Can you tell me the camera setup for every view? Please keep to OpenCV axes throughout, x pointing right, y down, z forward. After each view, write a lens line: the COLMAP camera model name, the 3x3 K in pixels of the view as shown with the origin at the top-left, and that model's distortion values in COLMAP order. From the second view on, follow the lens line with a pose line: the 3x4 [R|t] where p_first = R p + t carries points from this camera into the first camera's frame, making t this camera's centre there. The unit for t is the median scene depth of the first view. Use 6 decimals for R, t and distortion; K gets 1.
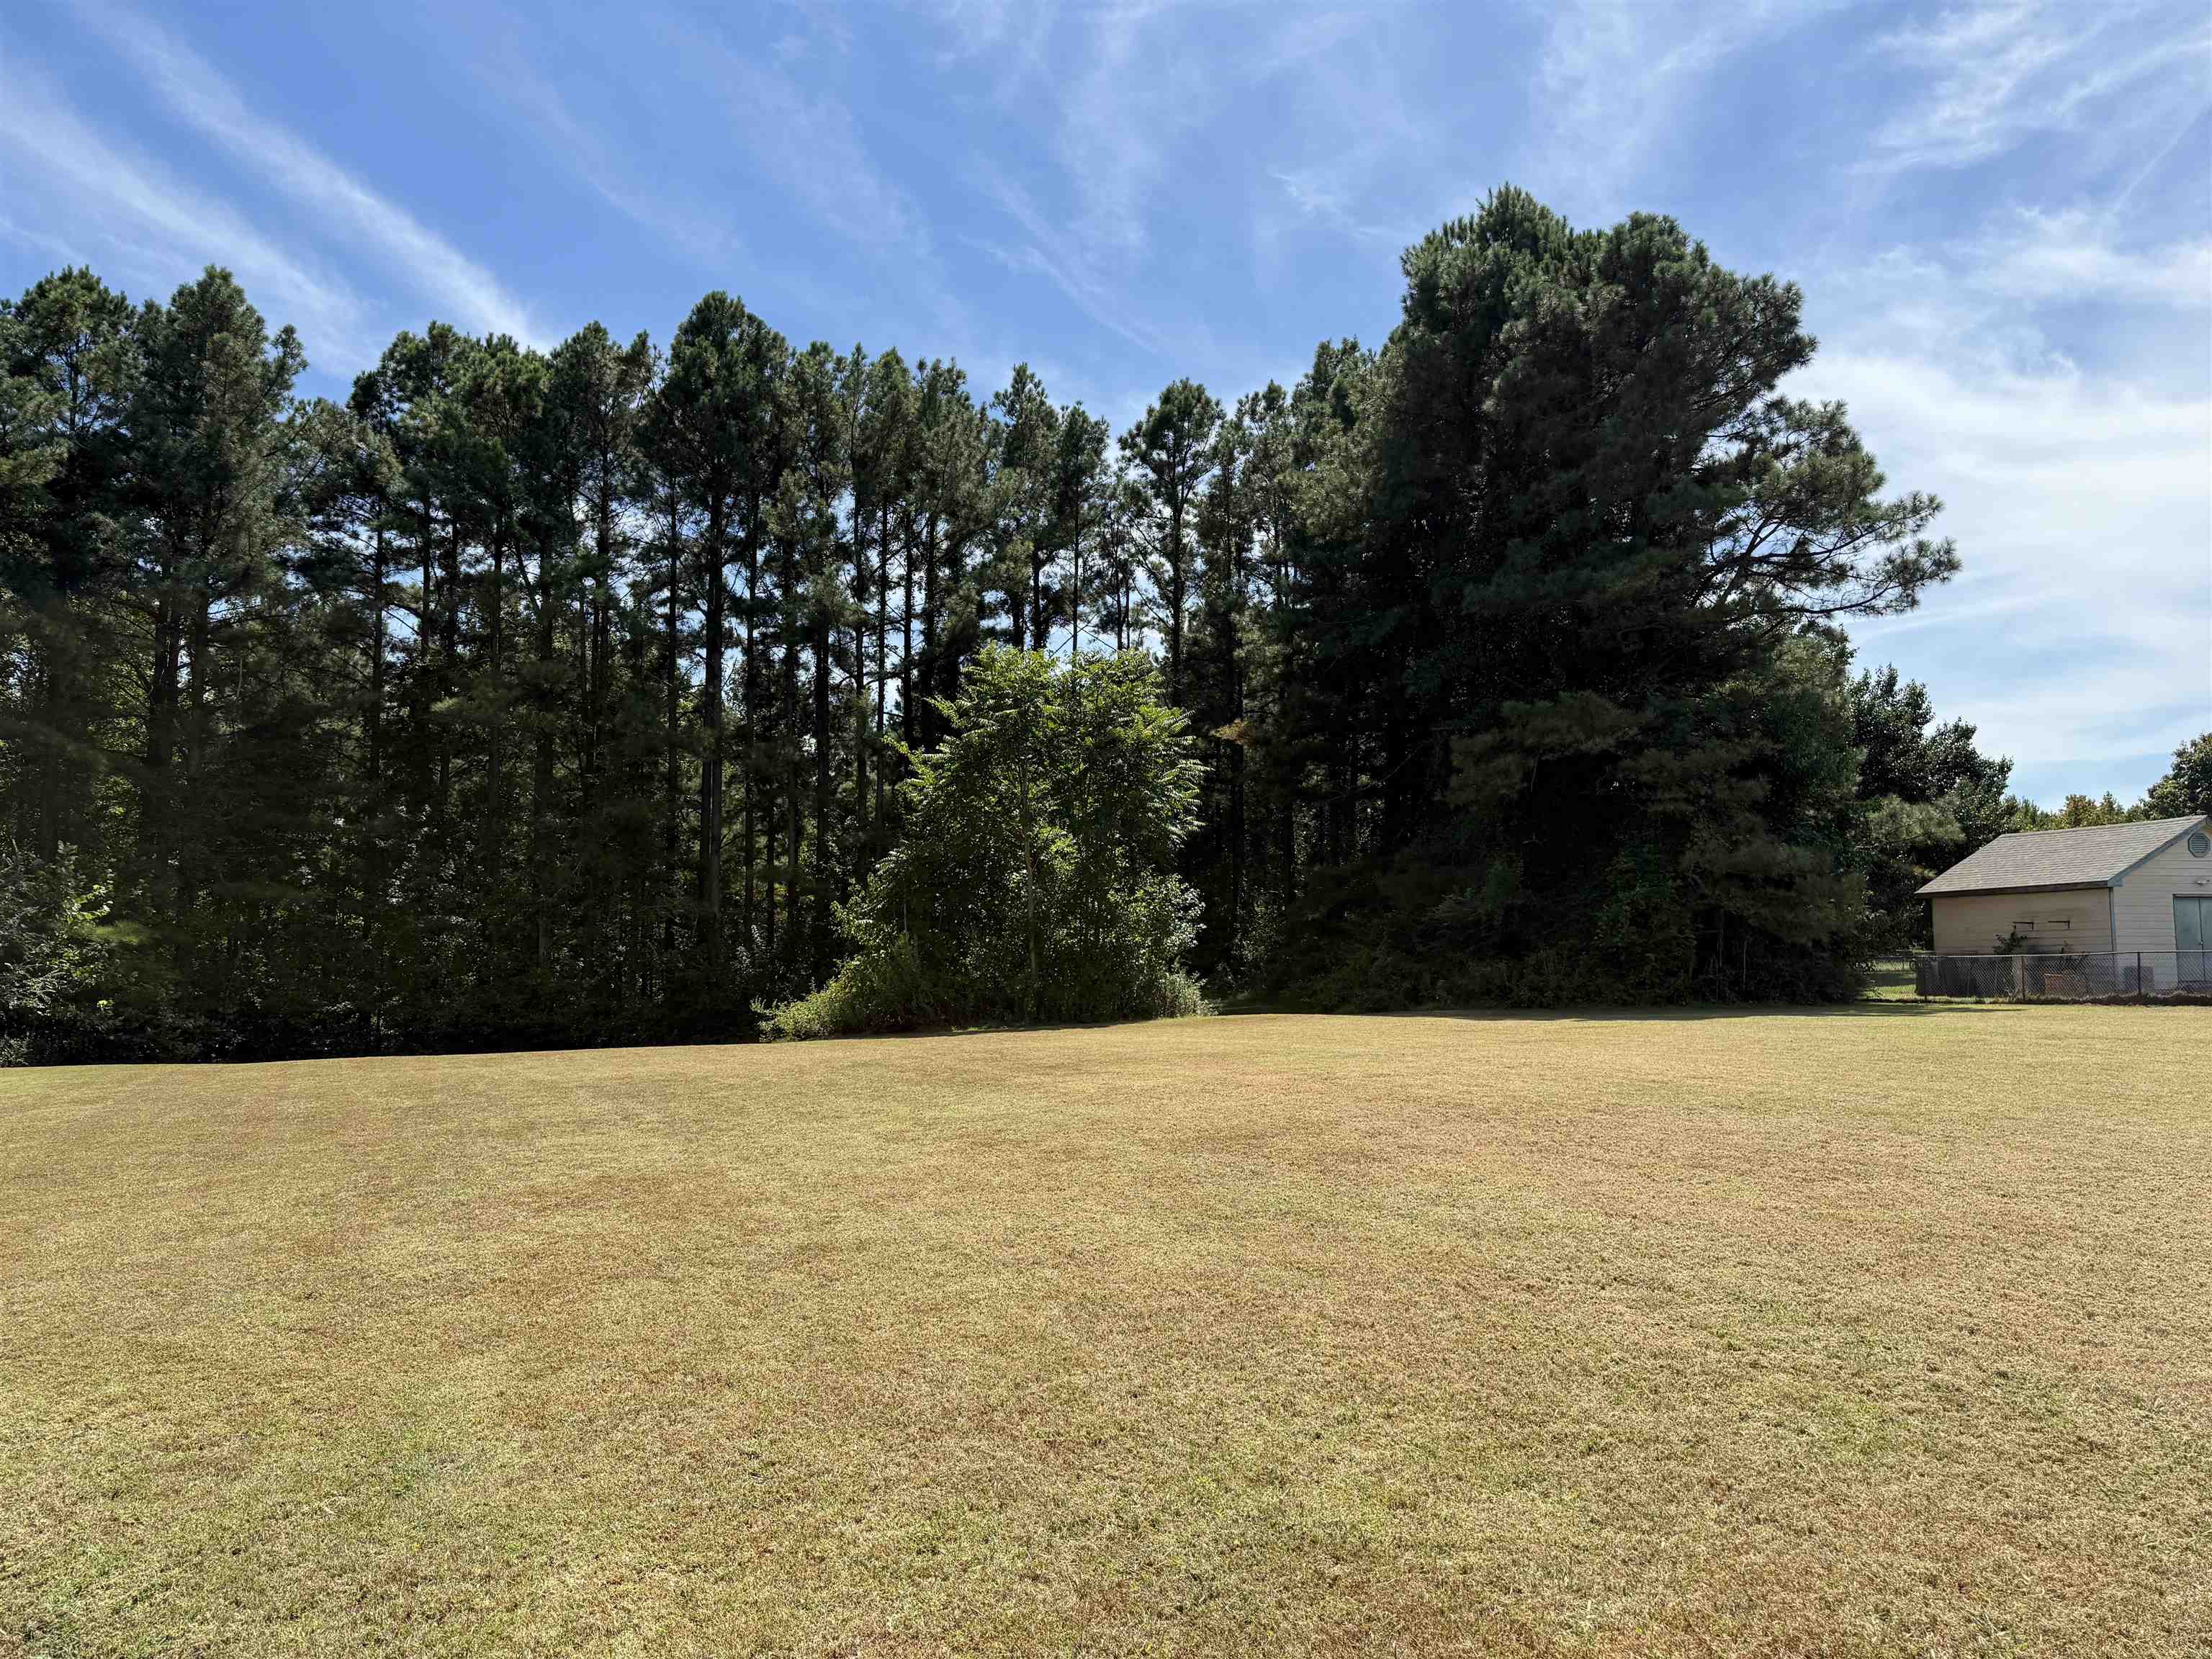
lens RADIAL K [[1542.7, 0, 1045.5], [0, 1542.7, 826.6], [0, 0, 1]] dist [0.175087, -0.251841]
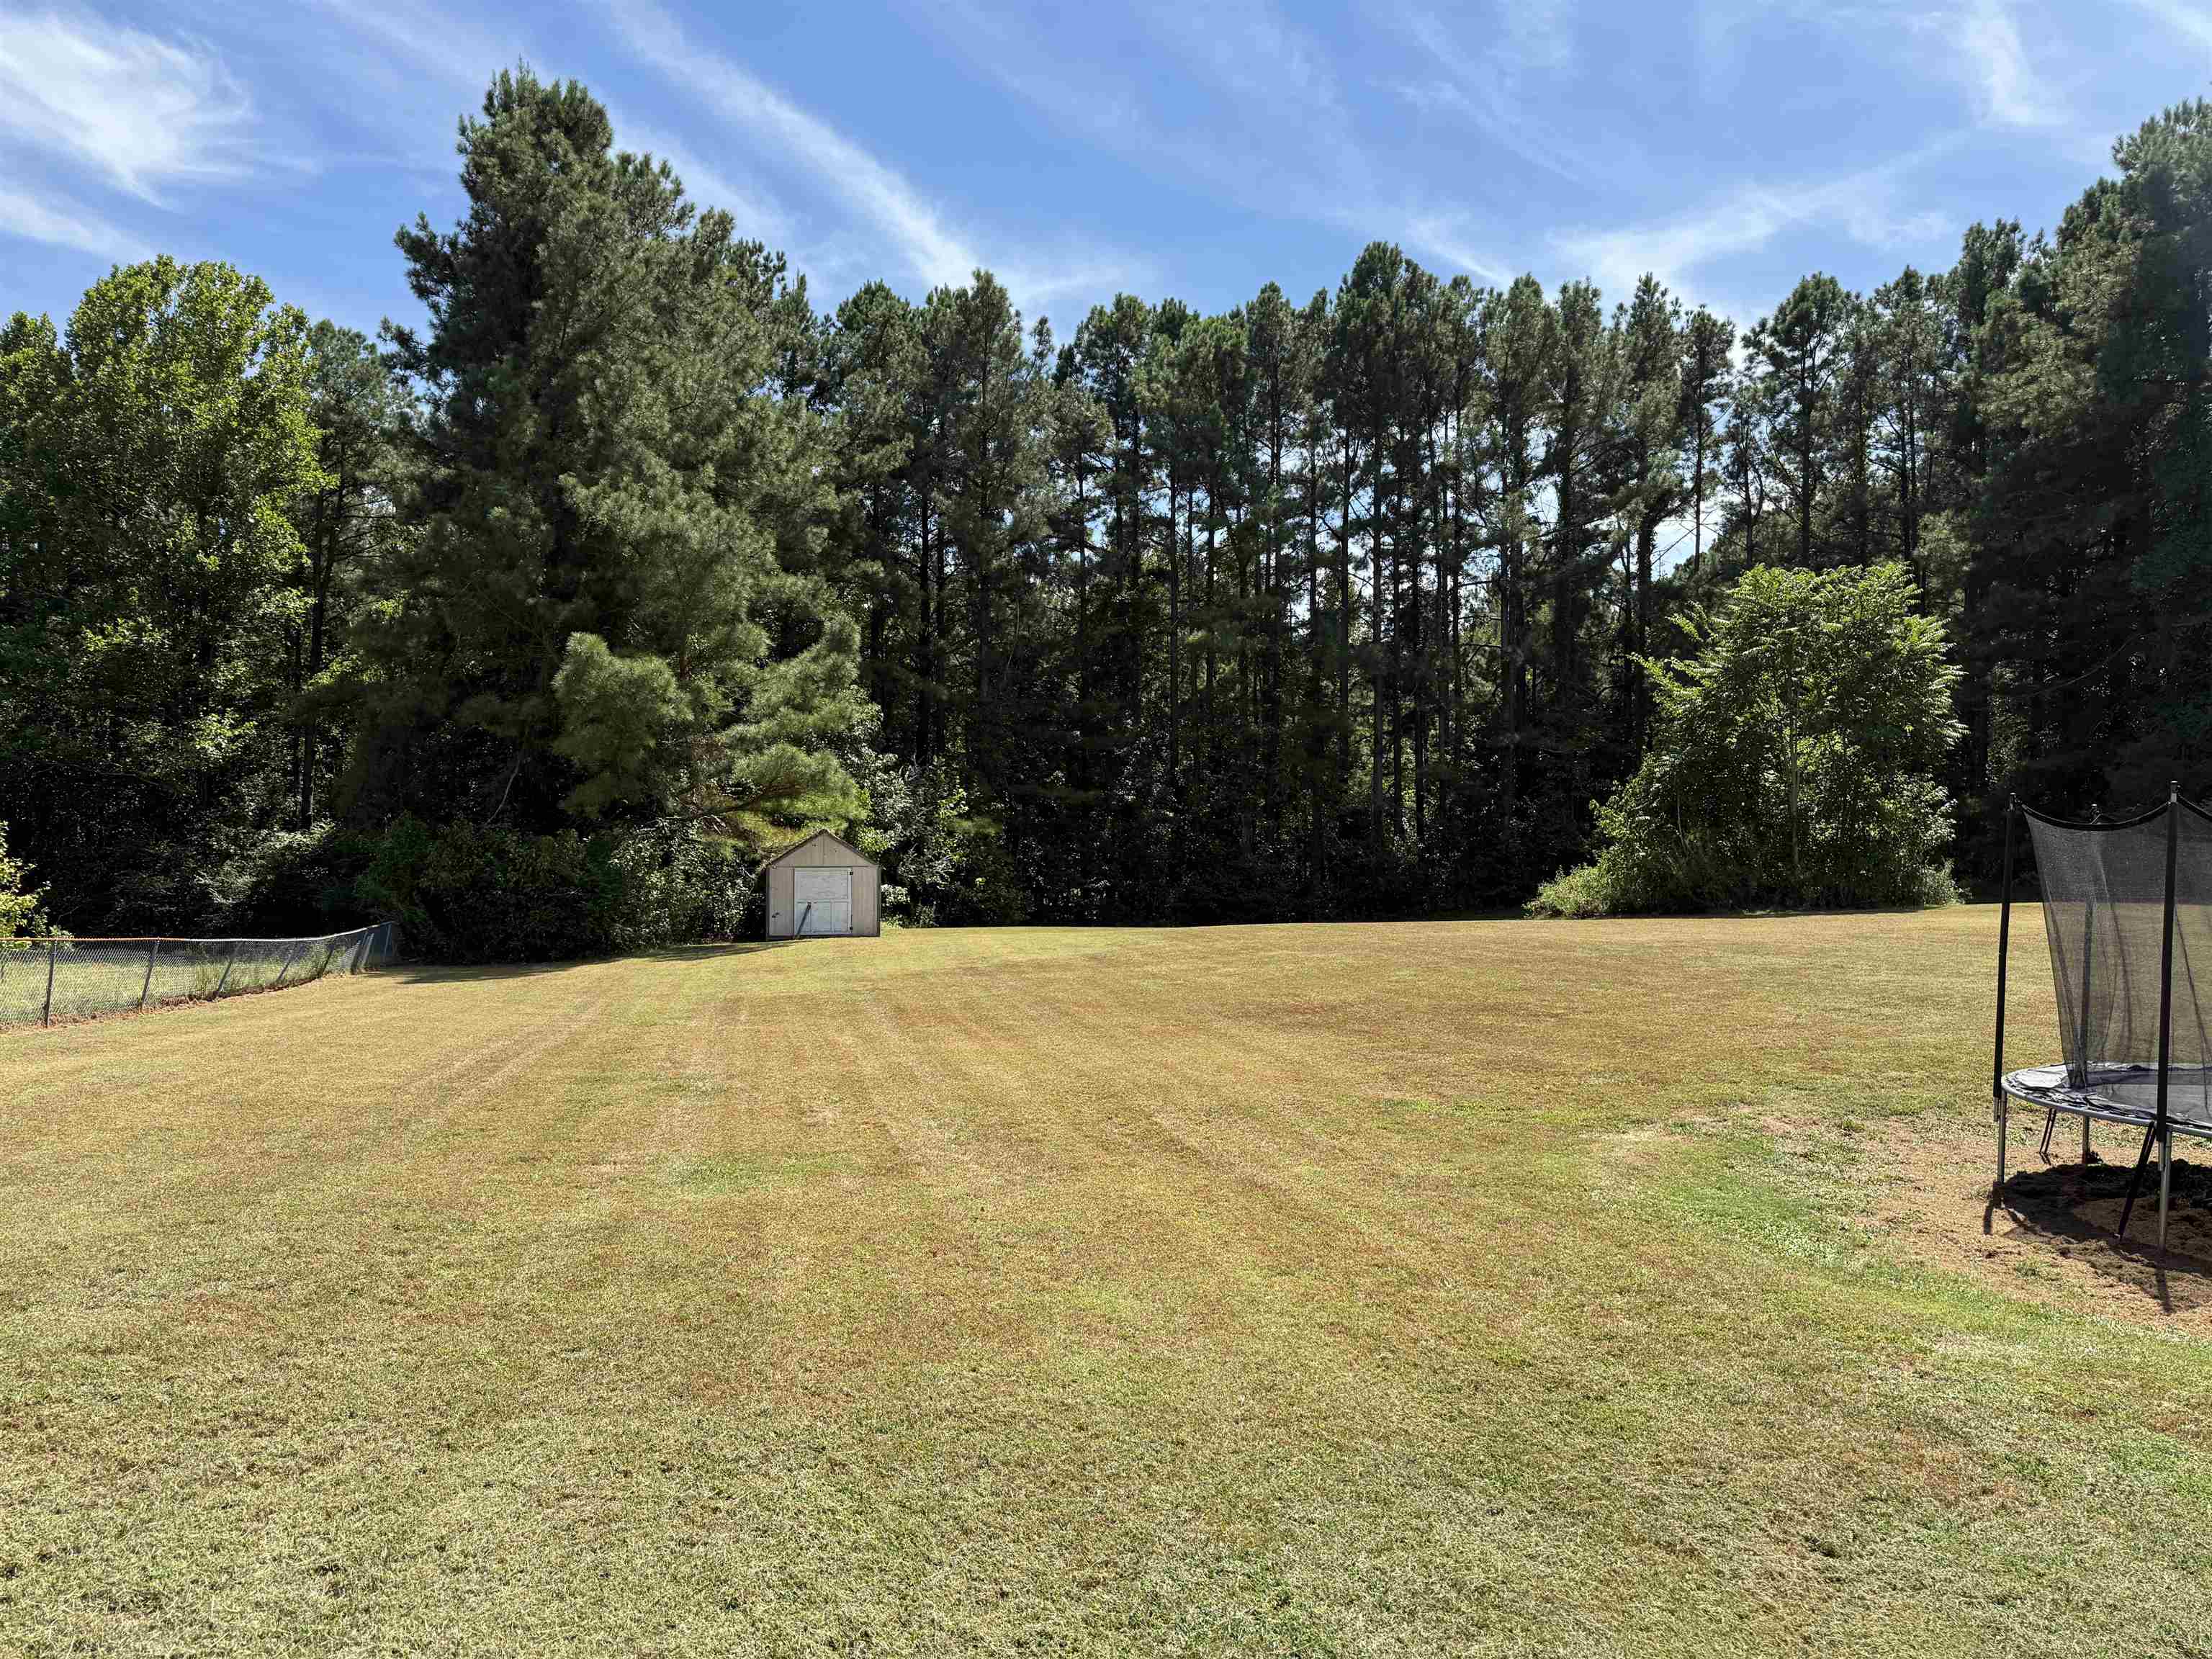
lens RADIAL K [[1548.4, 0, 1077.6], [0, 1548.4, 858.8], [0, 0, 1]] dist [0.113413, -0.115692]
pose [[0.973879, 0.002363, -0.227057, -0.153838], [0.019468, 0.995395, 0.093857, -0.016613], [0.226233, -0.095826, 0.969348, -0.148012]]
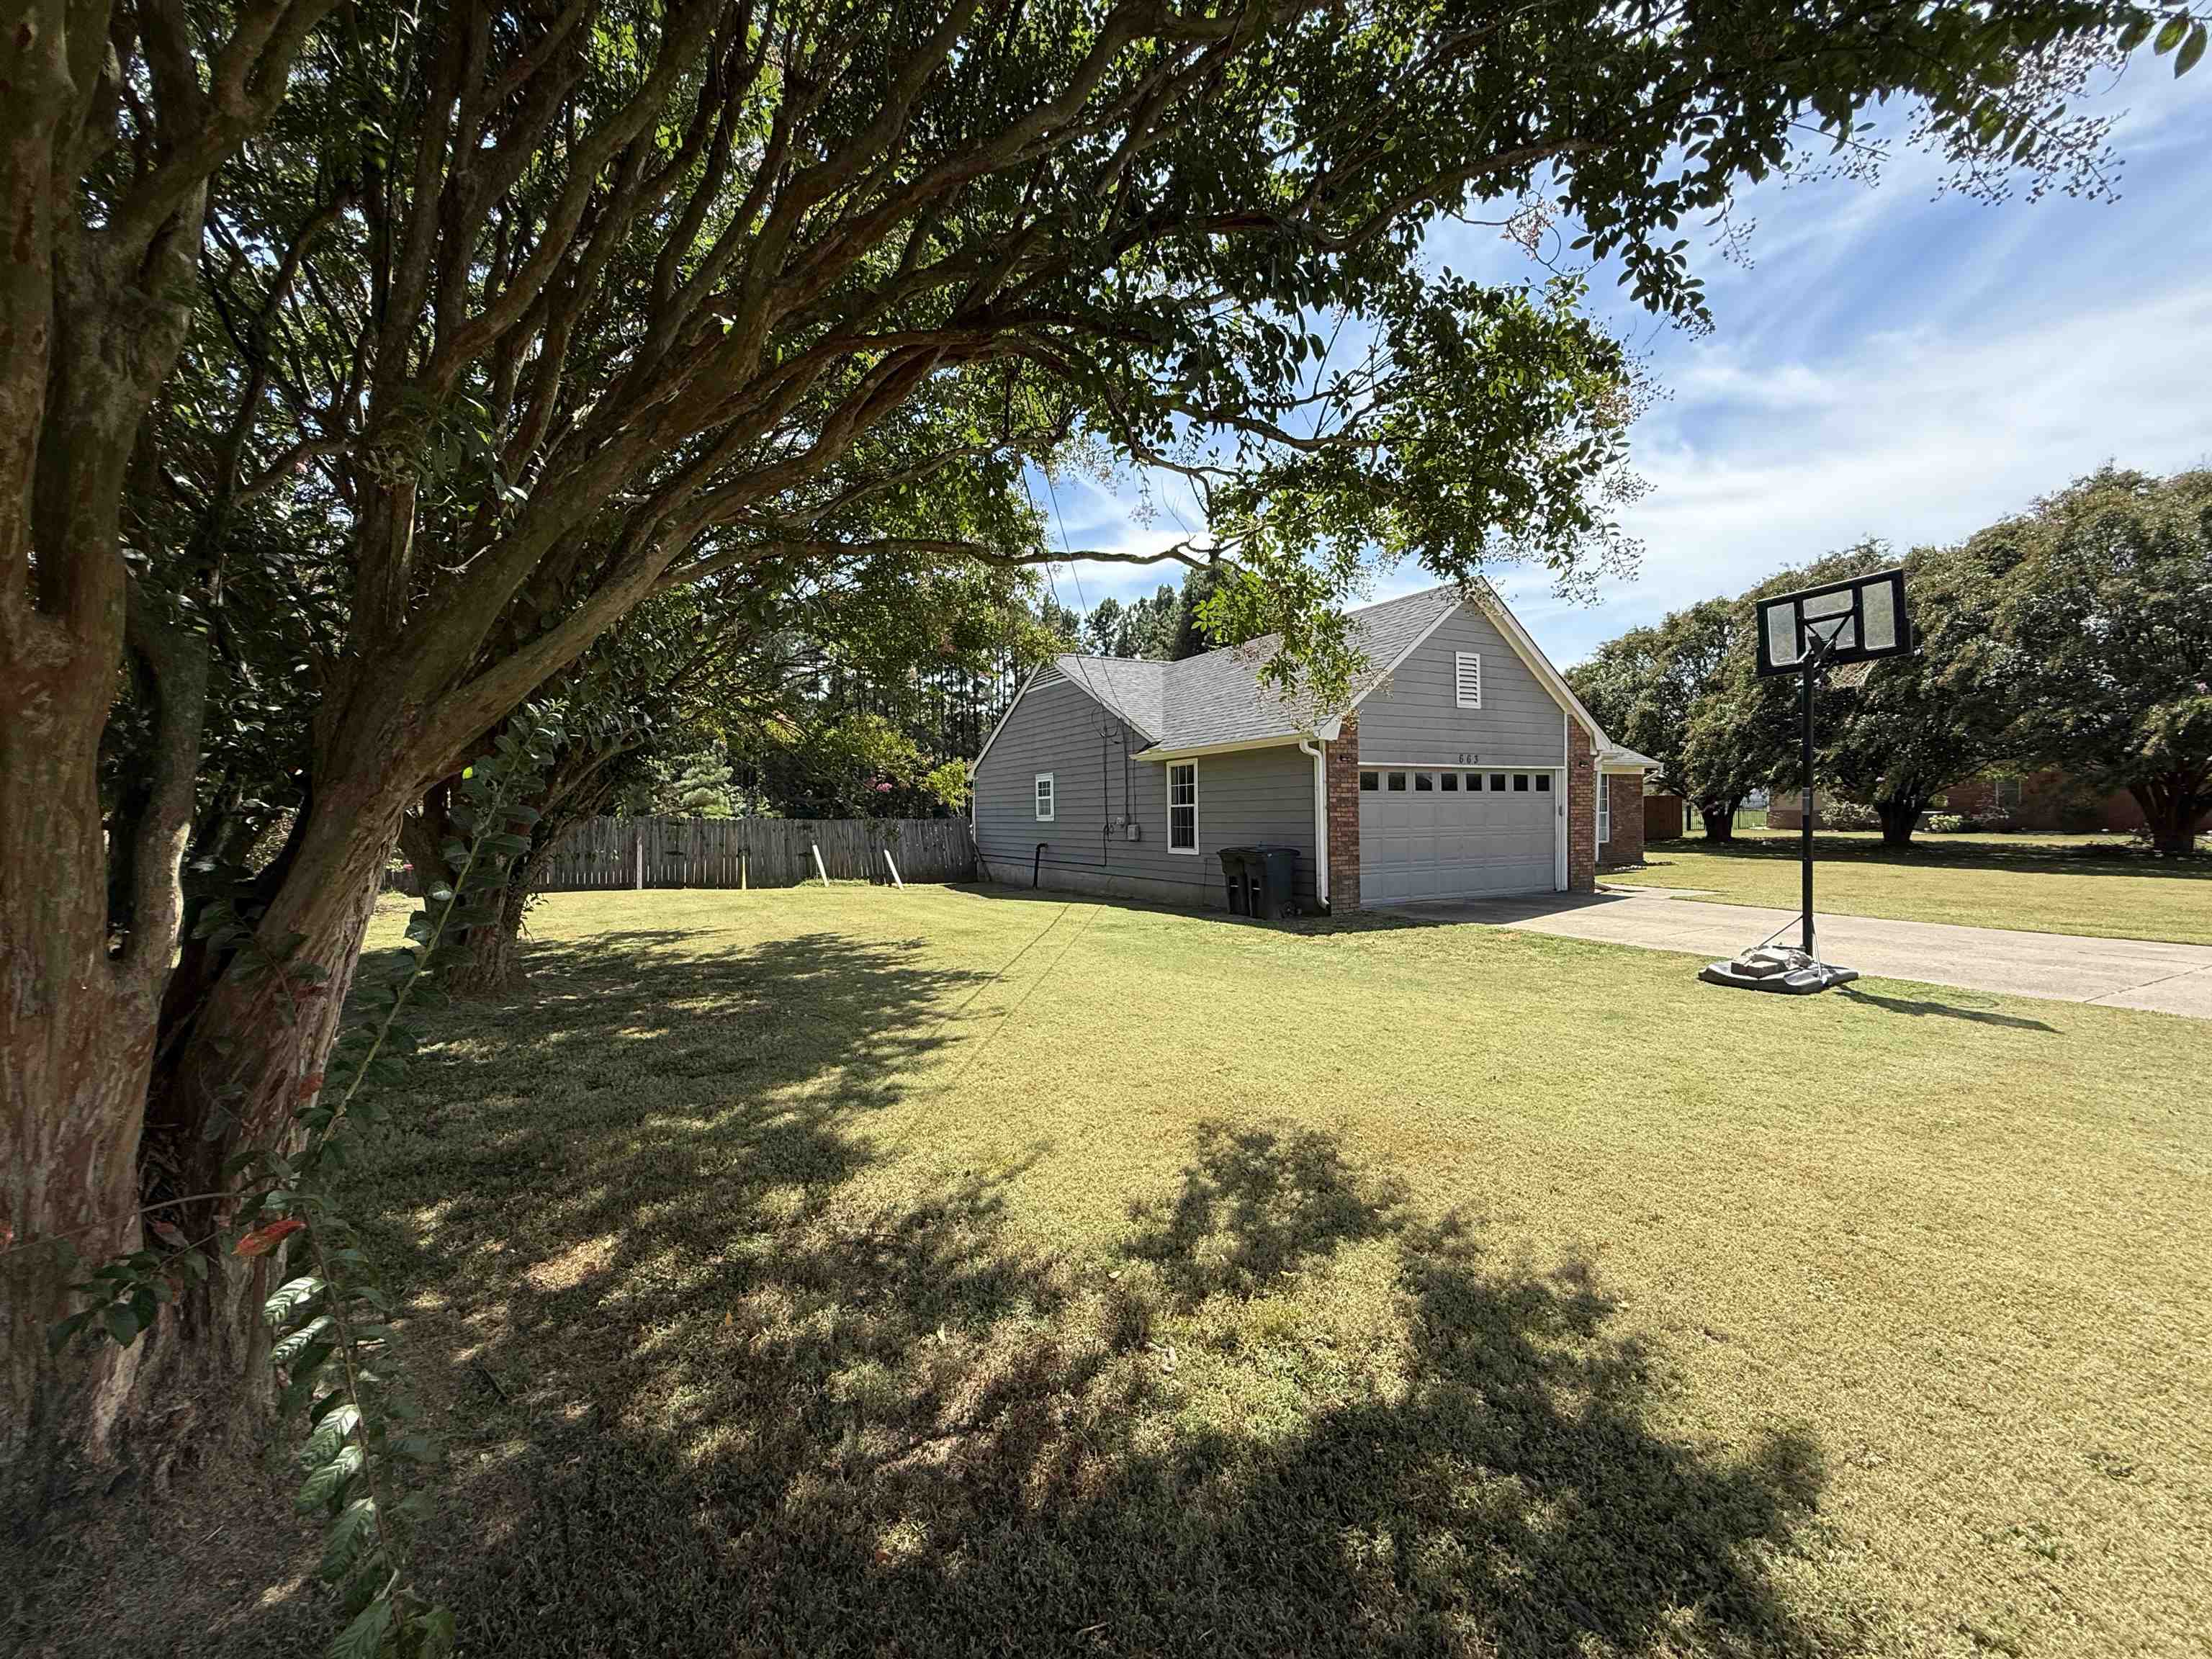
lens RADIAL K [[888.2, 0, 1088.4], [0, 888.2, 818.3], [0, 0, 1]] dist [-0.000731, -0.000048]
pose [[0.997997, -0.012057, 0.062101, -0.047456], [0.006041, 0.995348, 0.096151, -0.064863], [-0.062972, -0.095583, 0.993428, -0.568661]]
